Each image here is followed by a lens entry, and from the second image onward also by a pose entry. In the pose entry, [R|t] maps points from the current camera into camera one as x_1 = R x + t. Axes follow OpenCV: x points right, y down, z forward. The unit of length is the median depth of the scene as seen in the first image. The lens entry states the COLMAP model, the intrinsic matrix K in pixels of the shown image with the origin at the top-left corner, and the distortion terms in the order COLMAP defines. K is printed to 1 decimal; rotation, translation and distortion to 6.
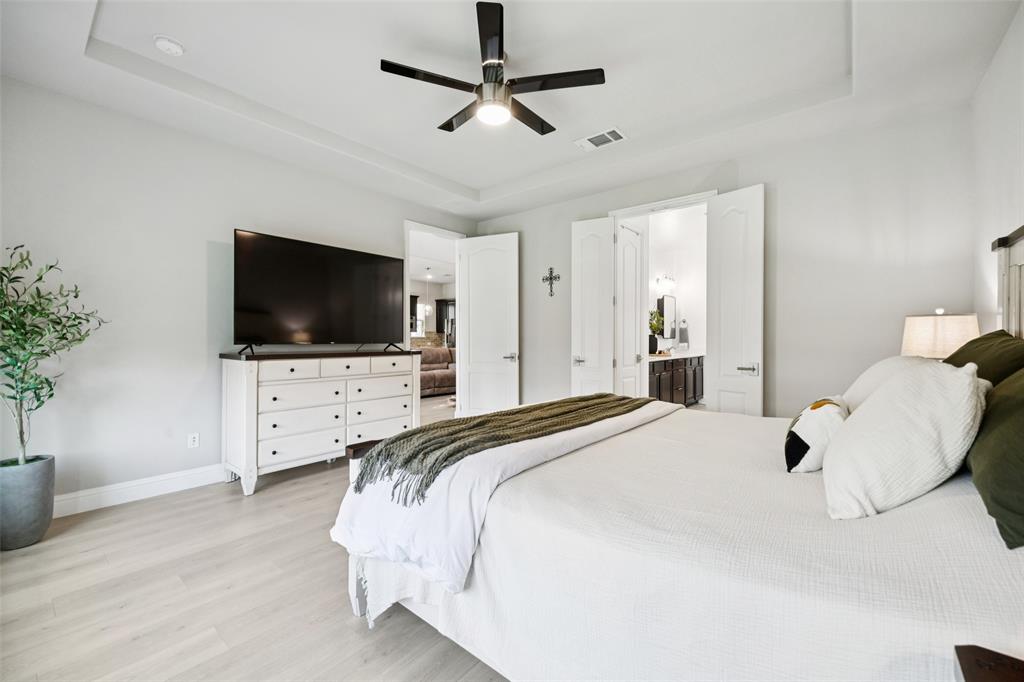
lens RADIAL K [[416.2, 0, 511.9], [0, 416.2, 341.0], [0, 0, 1]] dist [-0.000604, -0.000098]
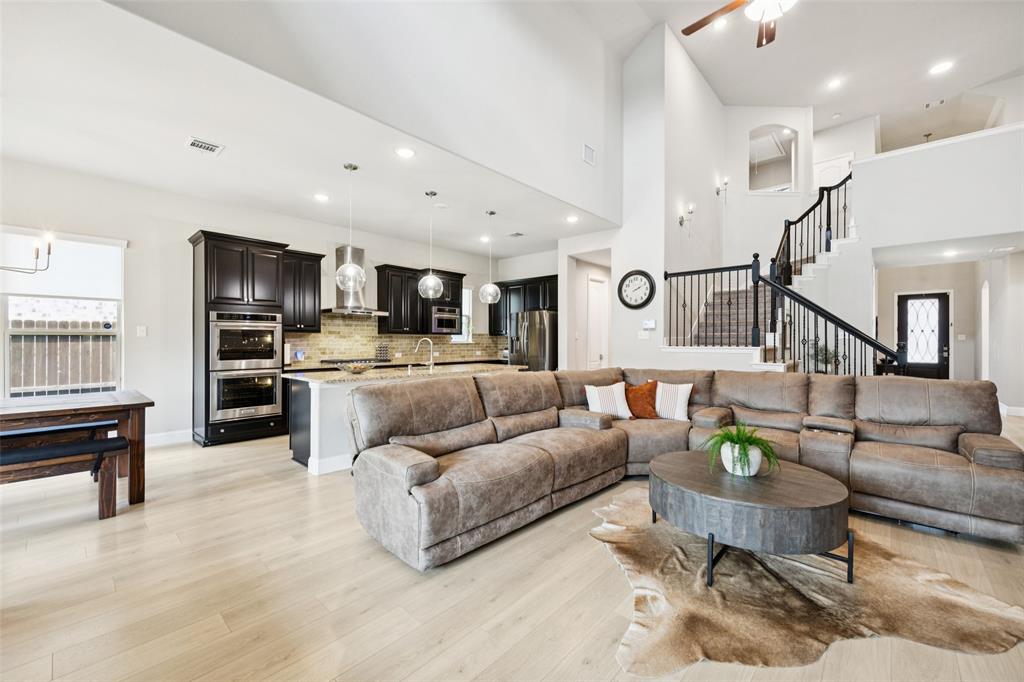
lens RADIAL K [[416.2, 0, 510.7], [0, 416.2, 342.8], [0, 0, 1]] dist [-0.000604, -0.000098]
pose [[0.998520, -0.002971, -0.054304, -0.123436], [0.003060, 0.999994, 0.001546, -0.010427], [0.054299, -0.001709, 0.998523, 0.395173]]
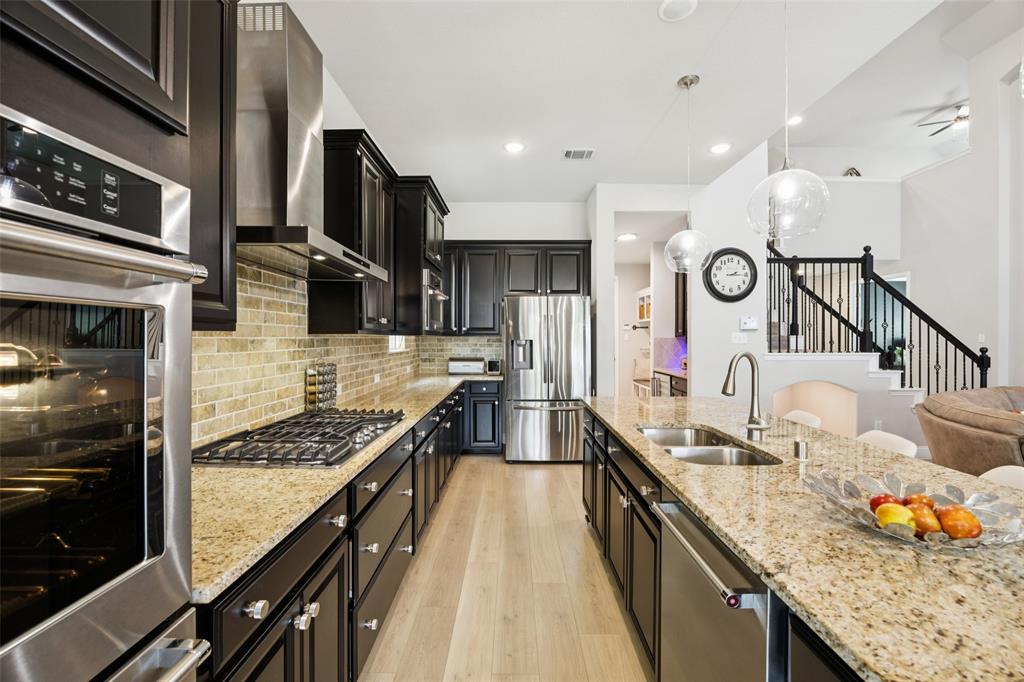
lens RADIAL K [[431.0, 0, 511.4], [0, 431.0, 336.2], [0, 0, 1]] dist [-0.000244, -0.000017]
pose [[0.773956, -0.001641, 0.633237, -0.376634], [0.000552, 0.999998, 0.001917, -0.020614], [-0.633239, -0.001134, 0.773955, 0.725984]]
